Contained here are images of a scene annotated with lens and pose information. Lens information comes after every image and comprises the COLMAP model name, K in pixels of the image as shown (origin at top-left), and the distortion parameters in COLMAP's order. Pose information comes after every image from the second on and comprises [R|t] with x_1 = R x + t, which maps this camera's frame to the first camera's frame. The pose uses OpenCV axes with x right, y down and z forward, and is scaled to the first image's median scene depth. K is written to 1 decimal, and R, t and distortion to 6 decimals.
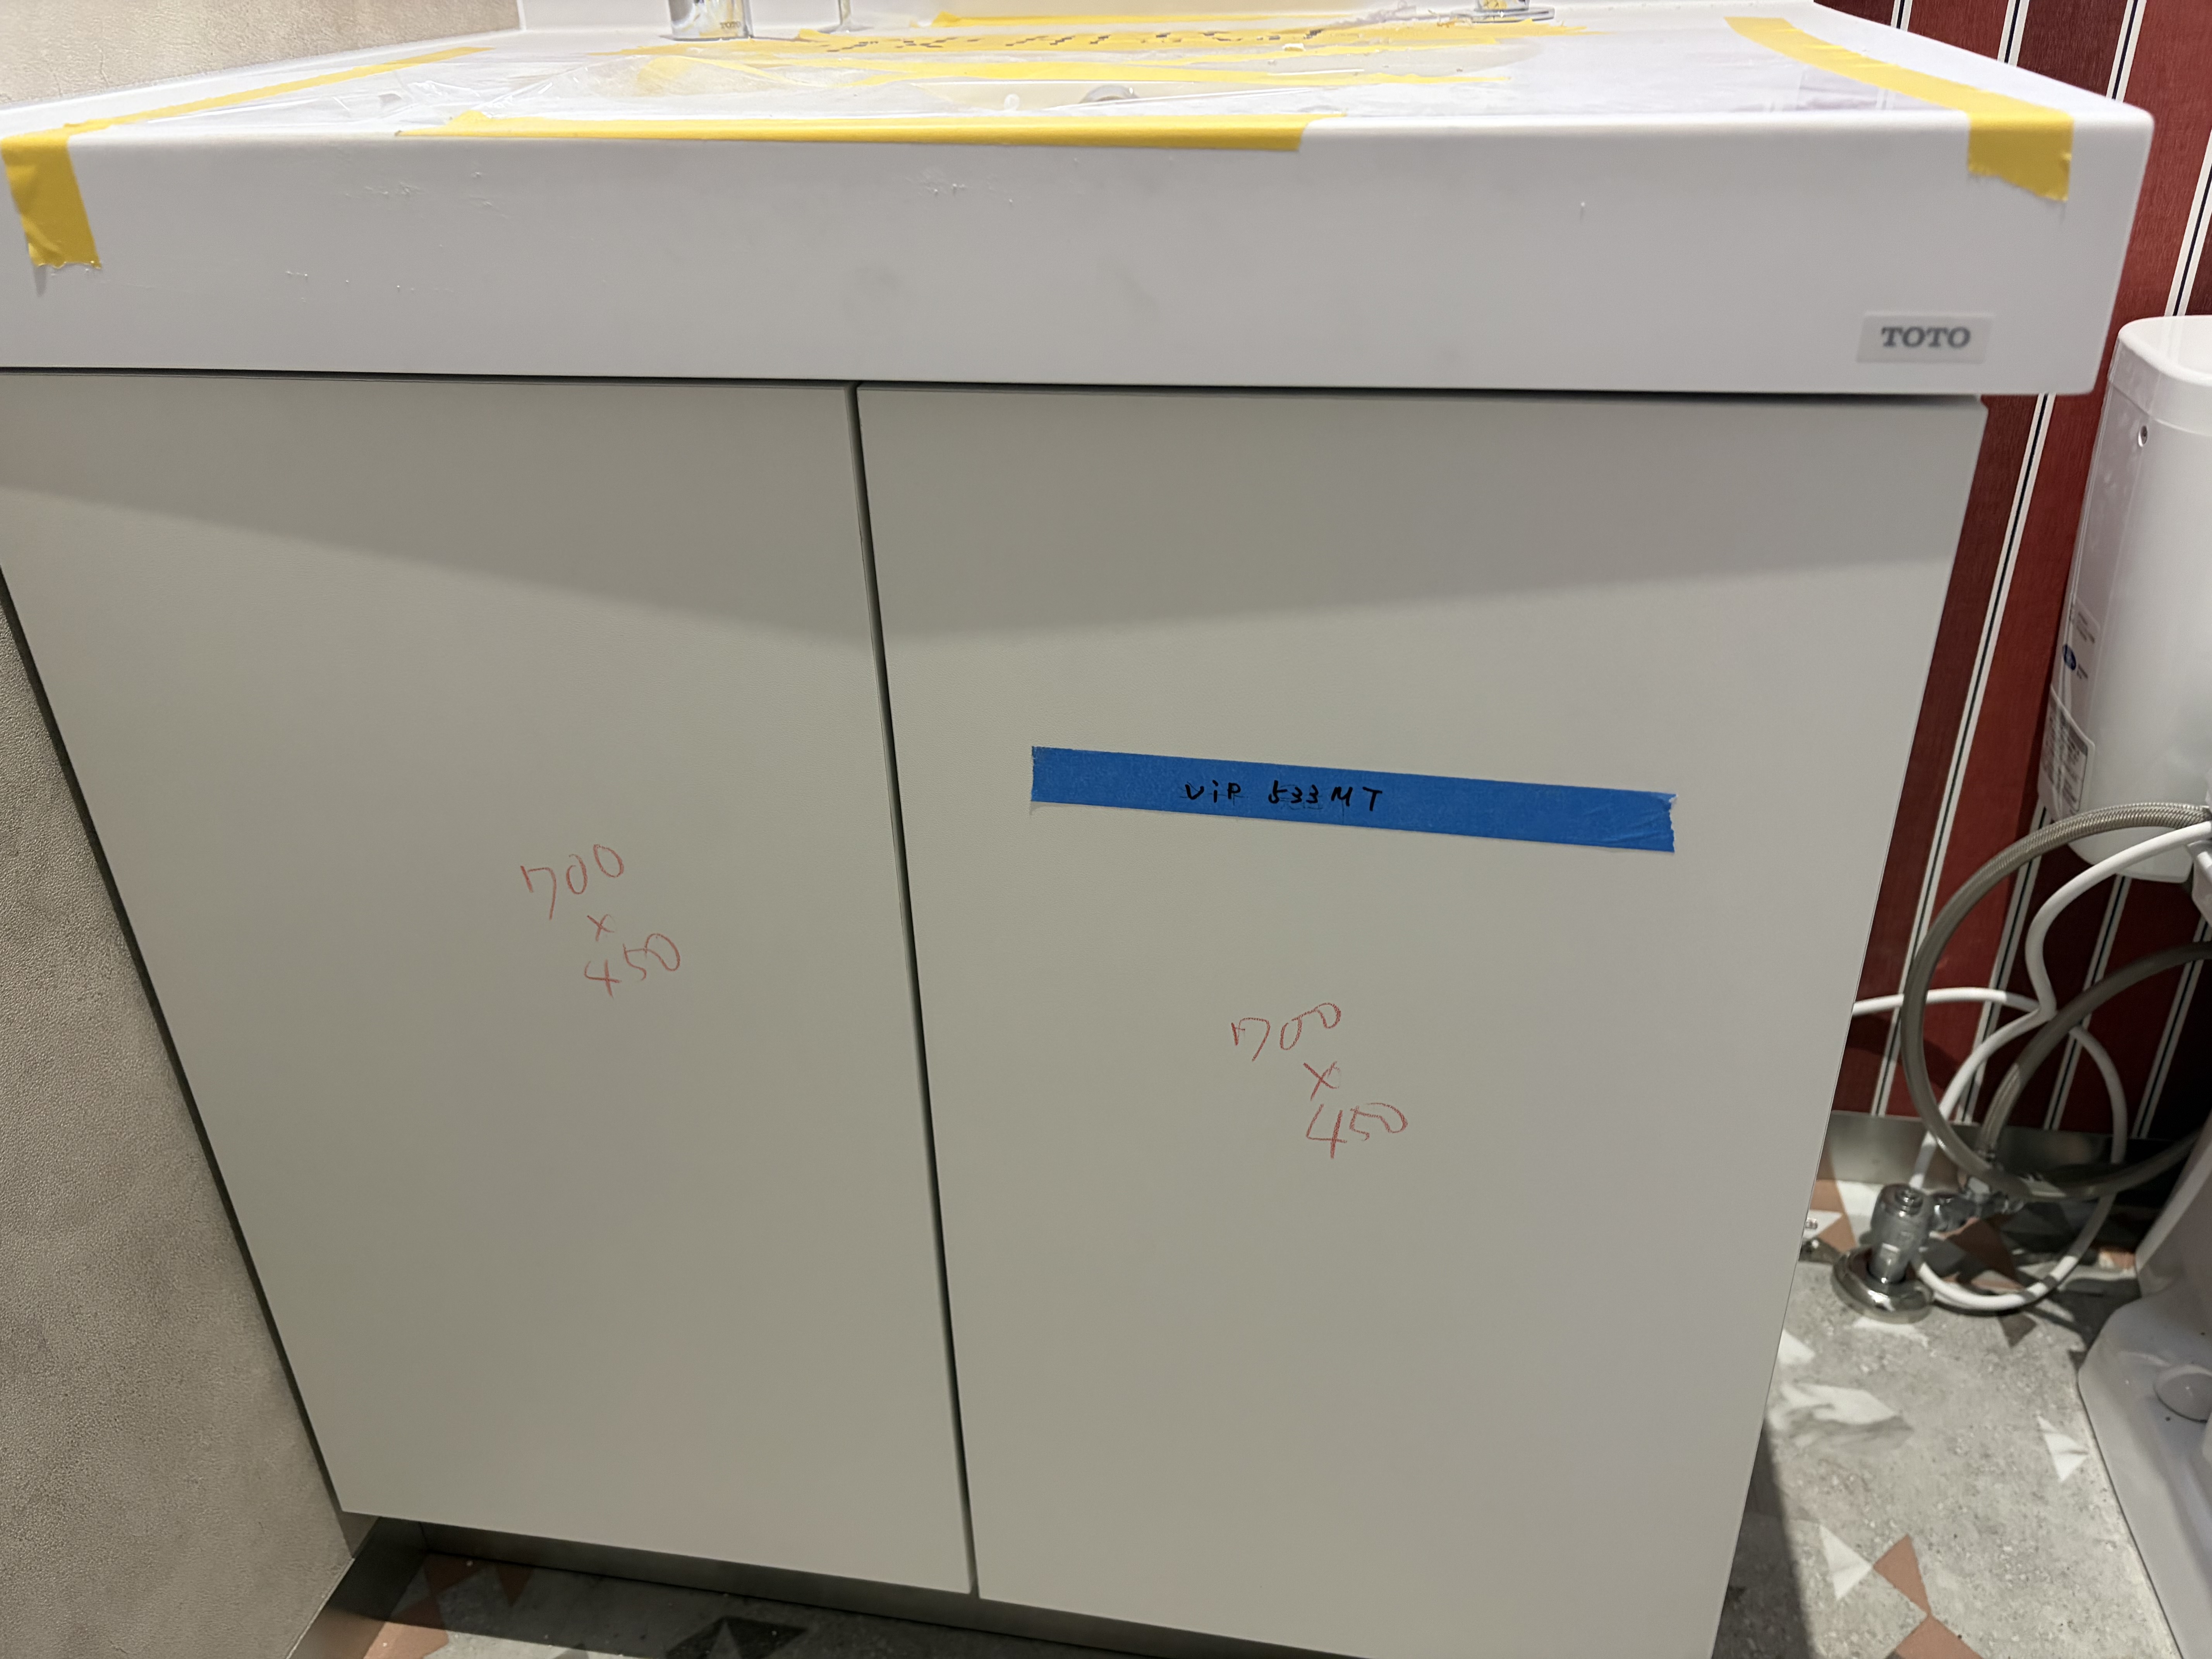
lens RADIAL K [[1709.0, 0, 1106.8], [0, 1709.0, 847.1], [0, 0, 1]] dist [0.031232, -0.038822]
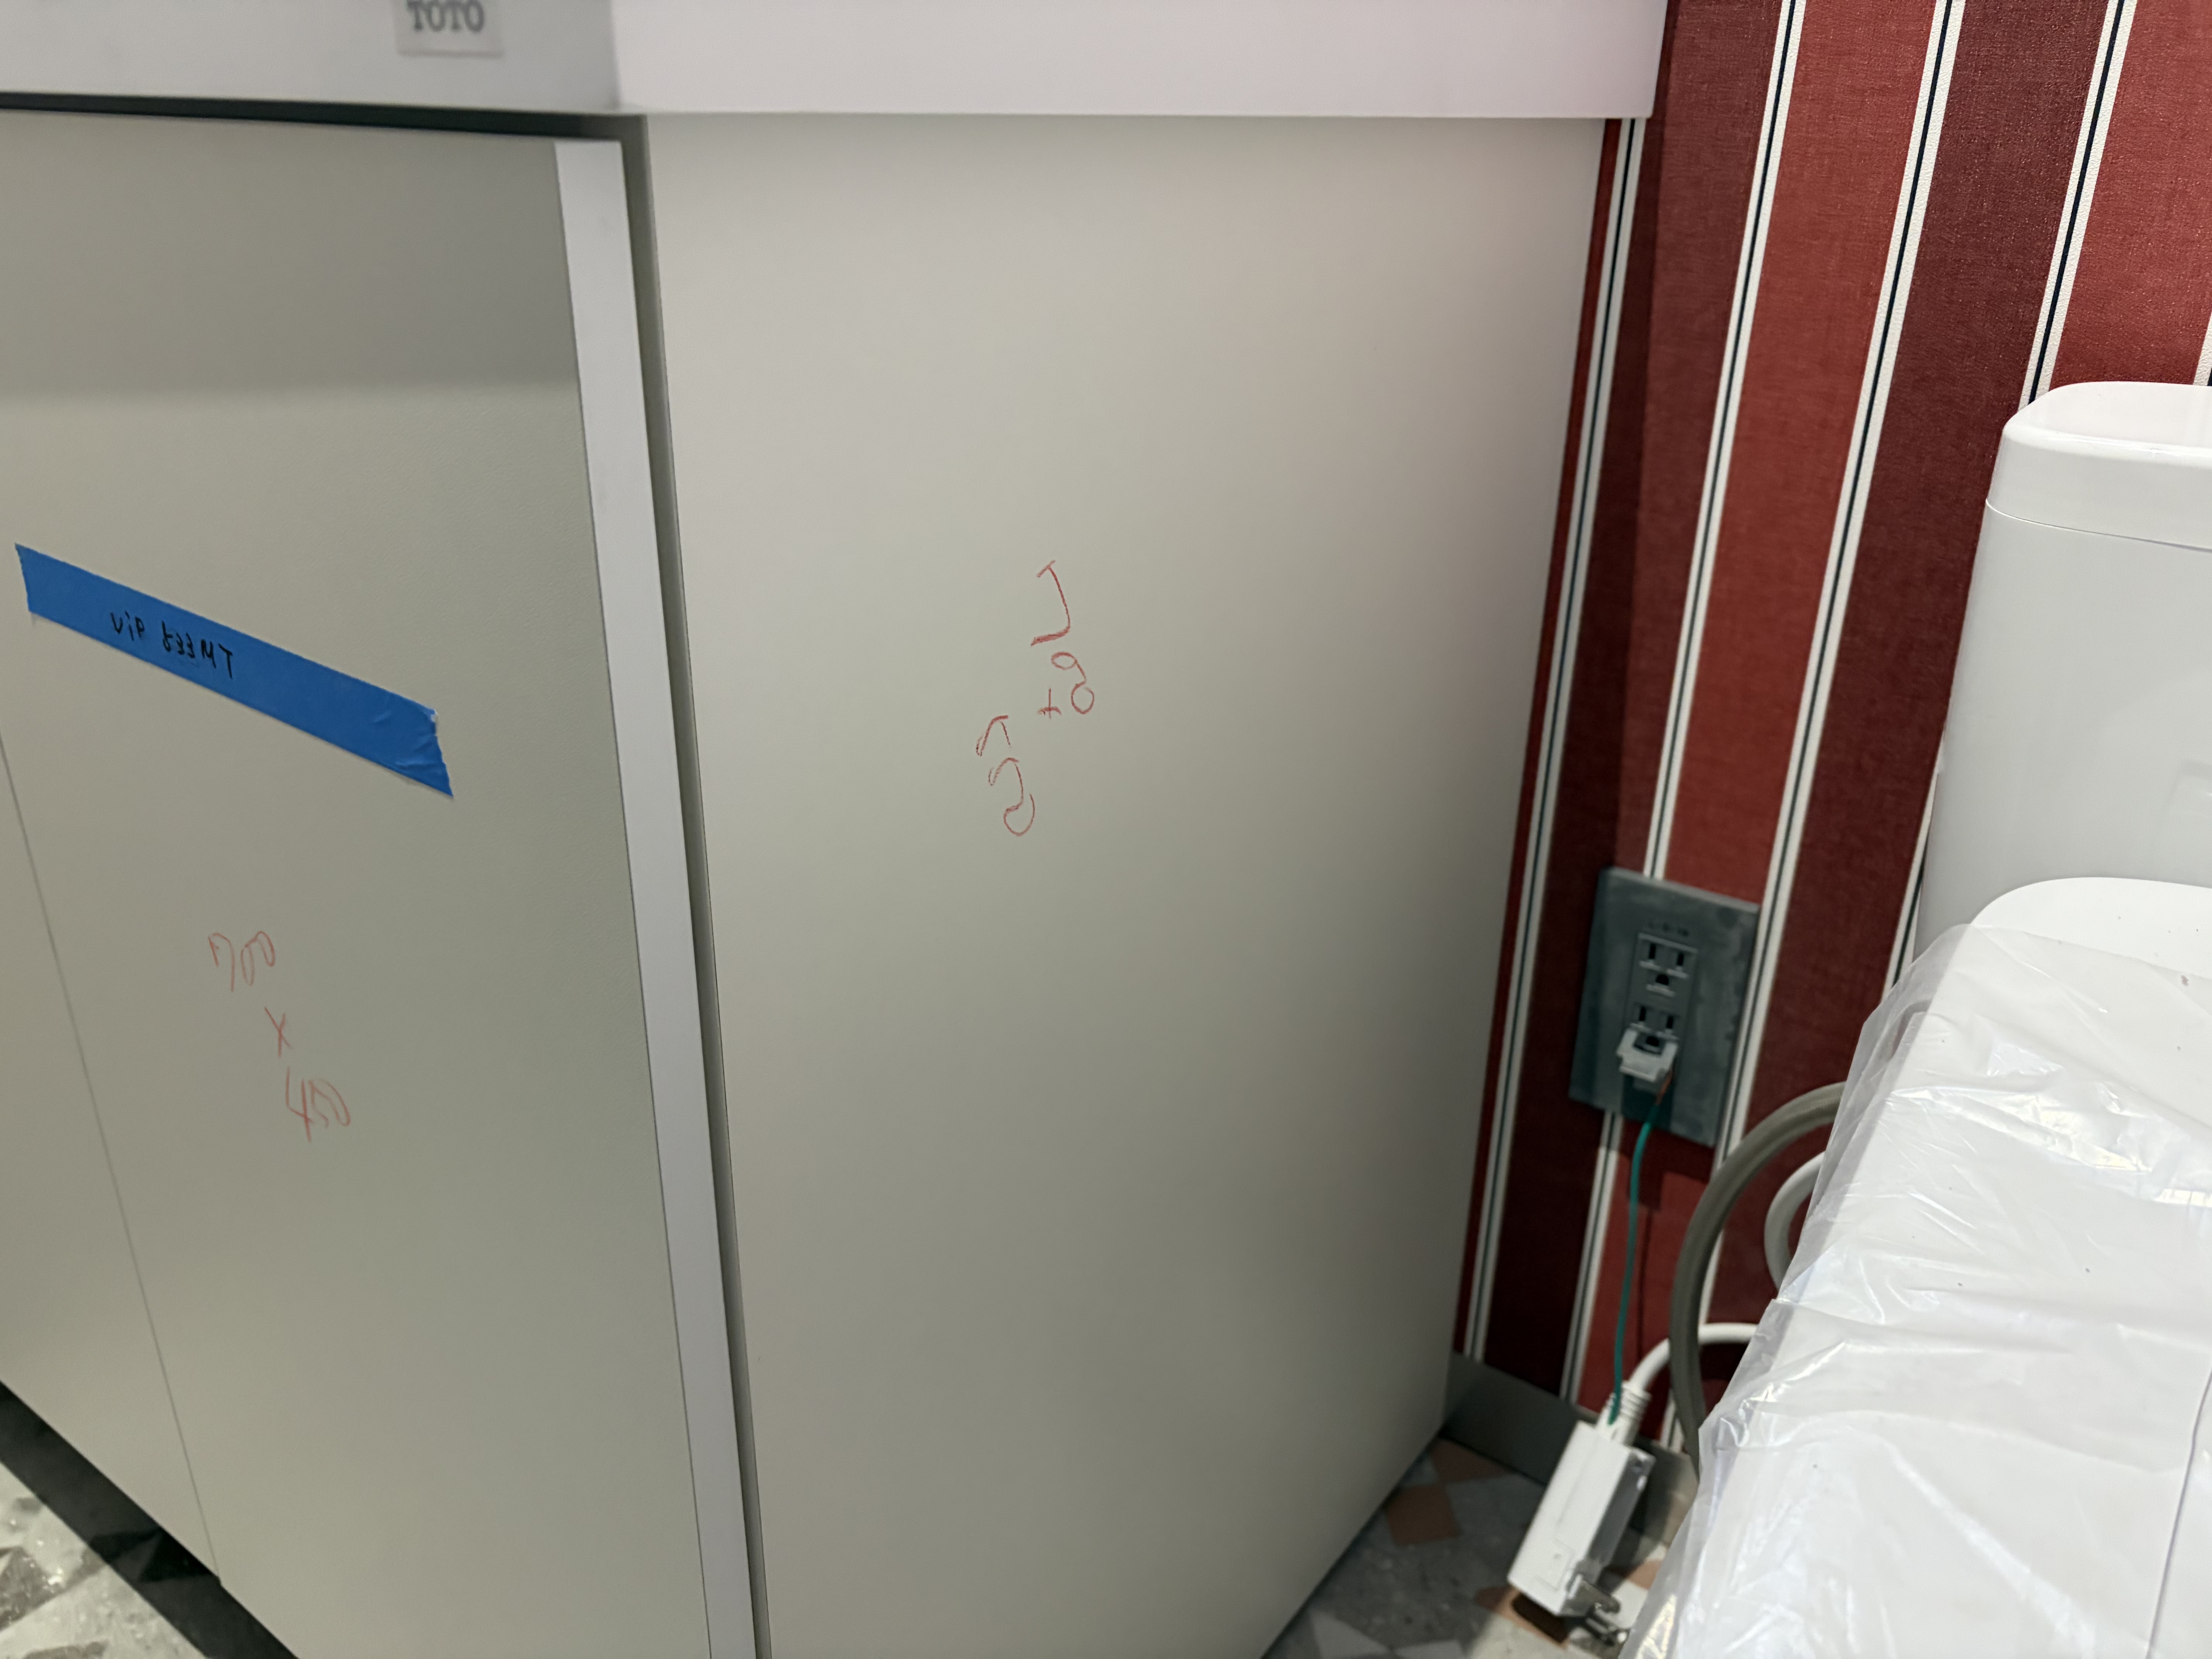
lens RADIAL K [[1709.0, 0, 1110.6], [0, 1709.0, 835.1], [0, 0, 1]] dist [0.031232, -0.038822]
pose [[0.897487, 0.217781, -0.383522, 0.498105], [-0.252150, 0.966817, -0.041057, -0.012508], [0.361854, 0.133554, 0.922619, 0.249816]]
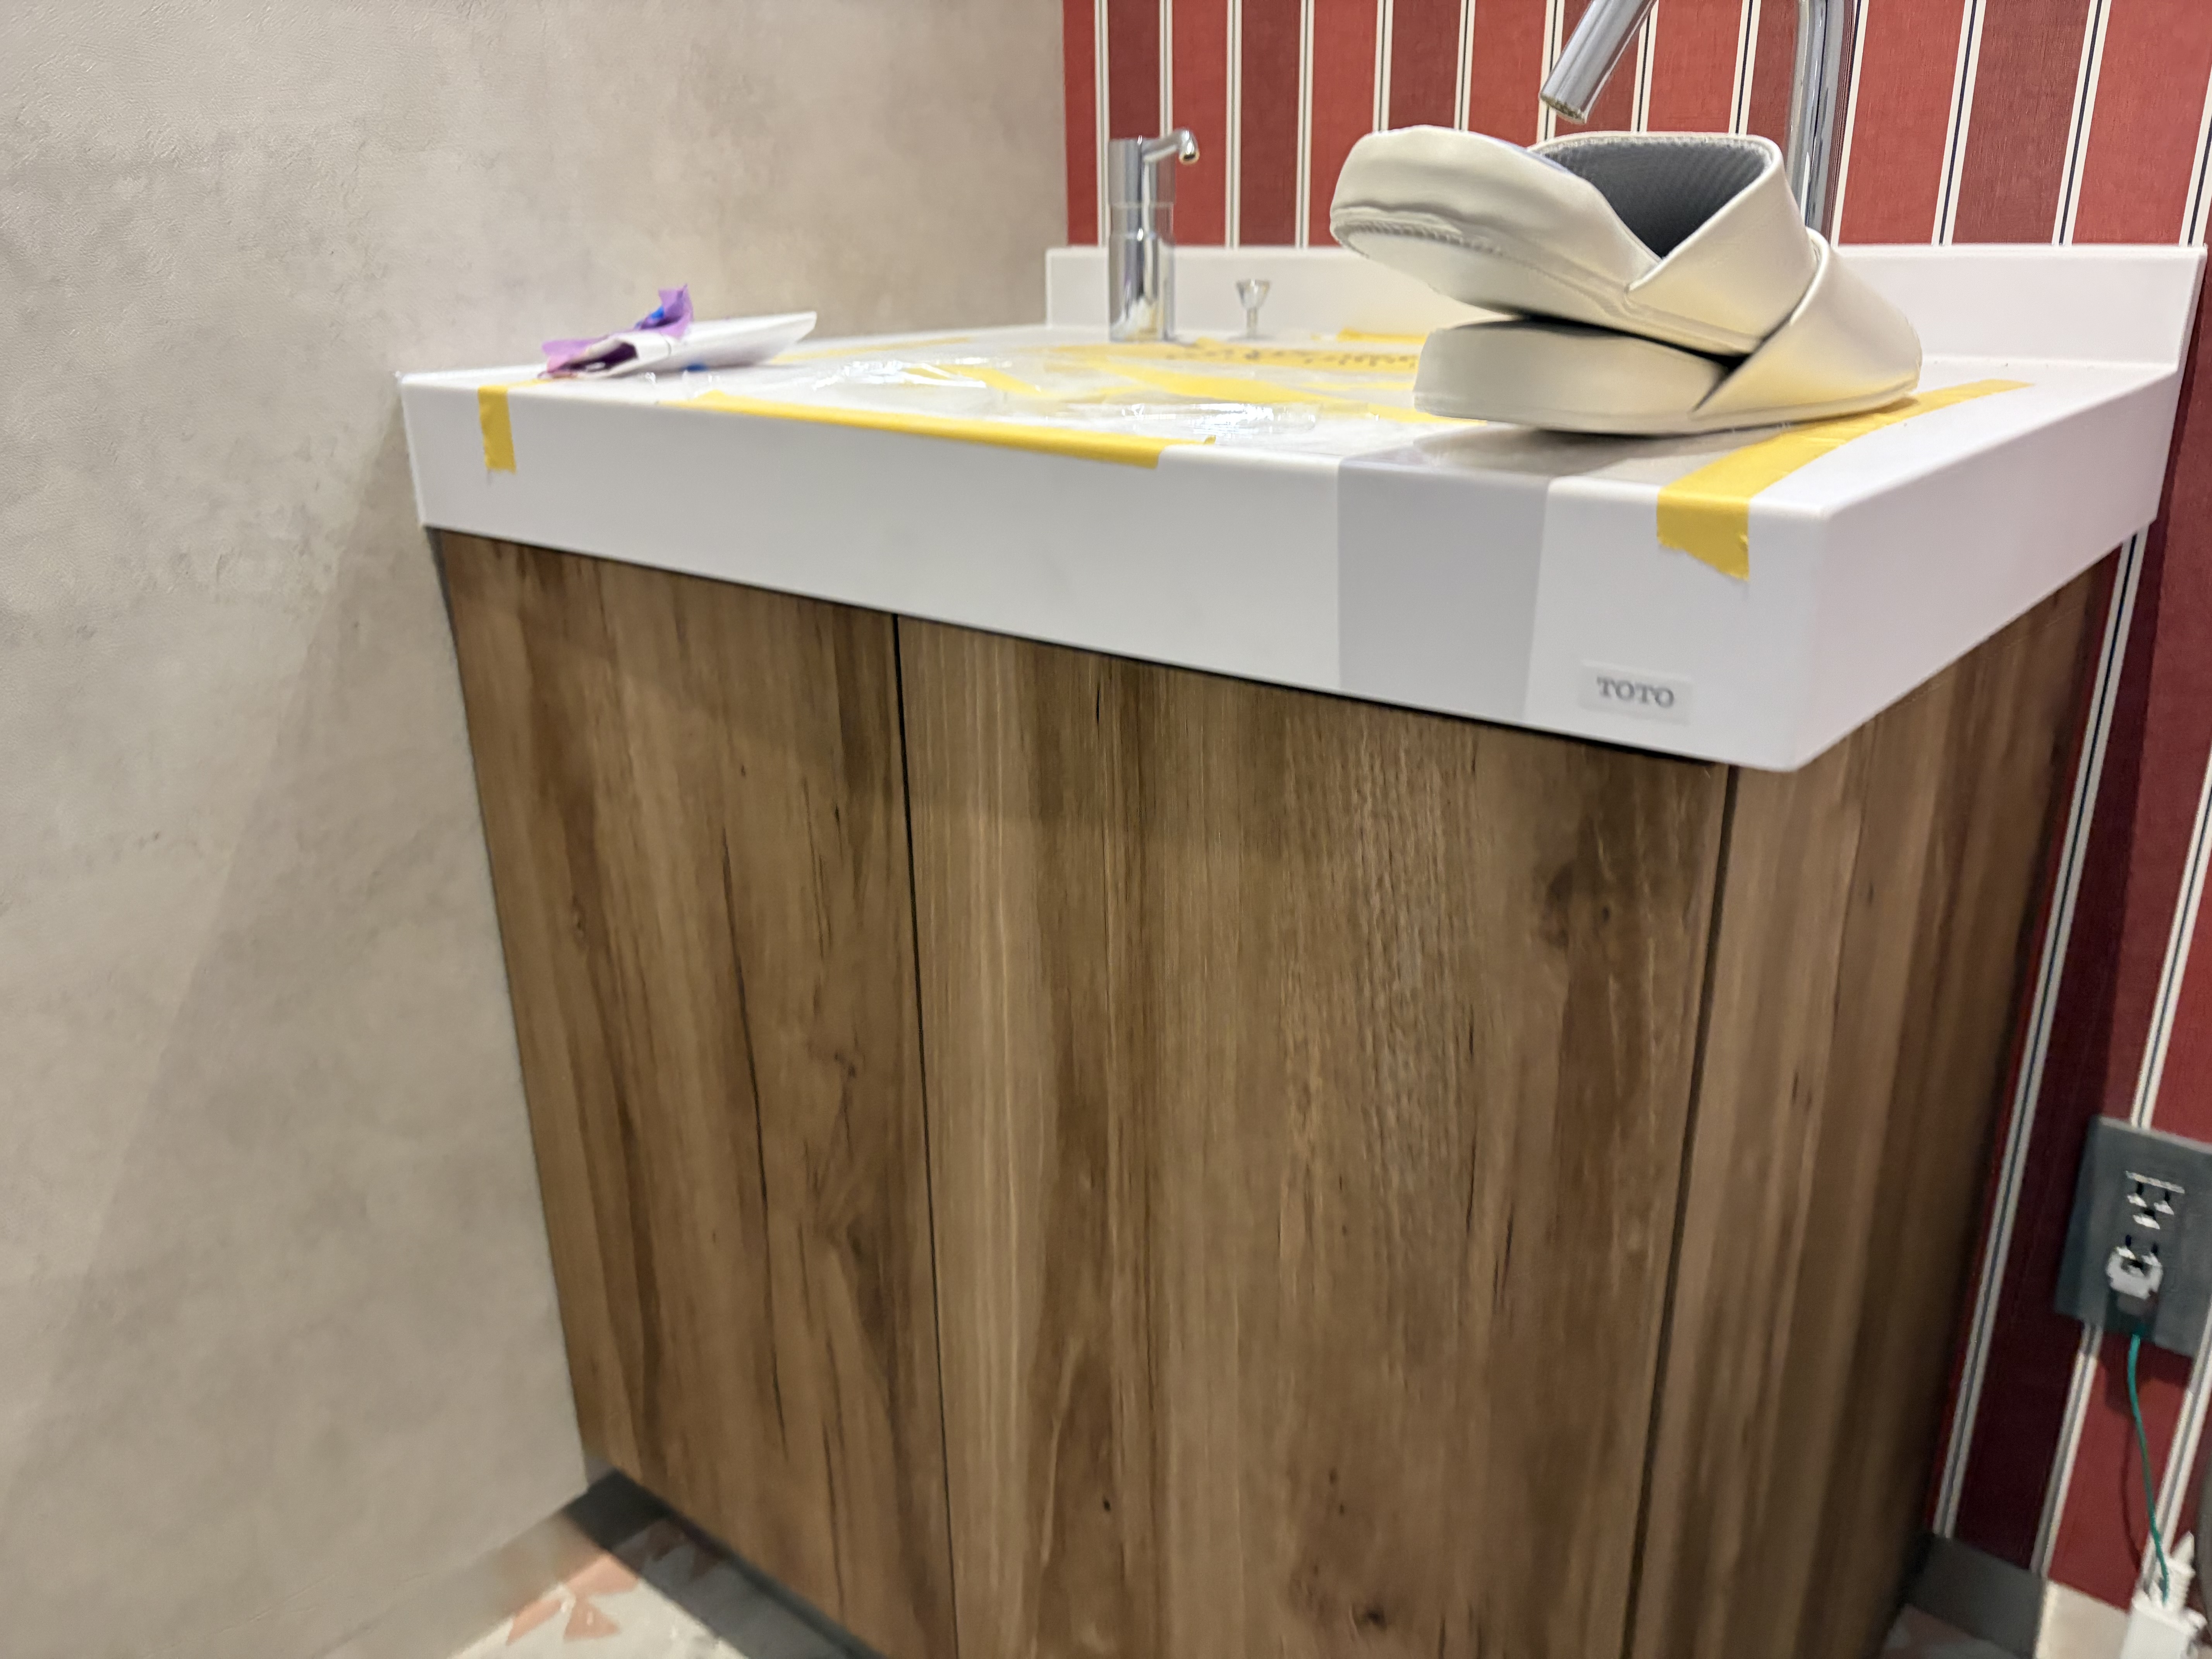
lens RADIAL K [[1709.0, 0, 1108.8], [0, 1709.0, 851.6], [0, 0, 1]] dist [0.031232, -0.038822]
pose [[0.871290, 0.188403, -0.453165, 0.329966], [-0.248956, 0.965426, -0.077286, -0.022071], [0.422937, 0.180157, 0.888070, -0.014989]]
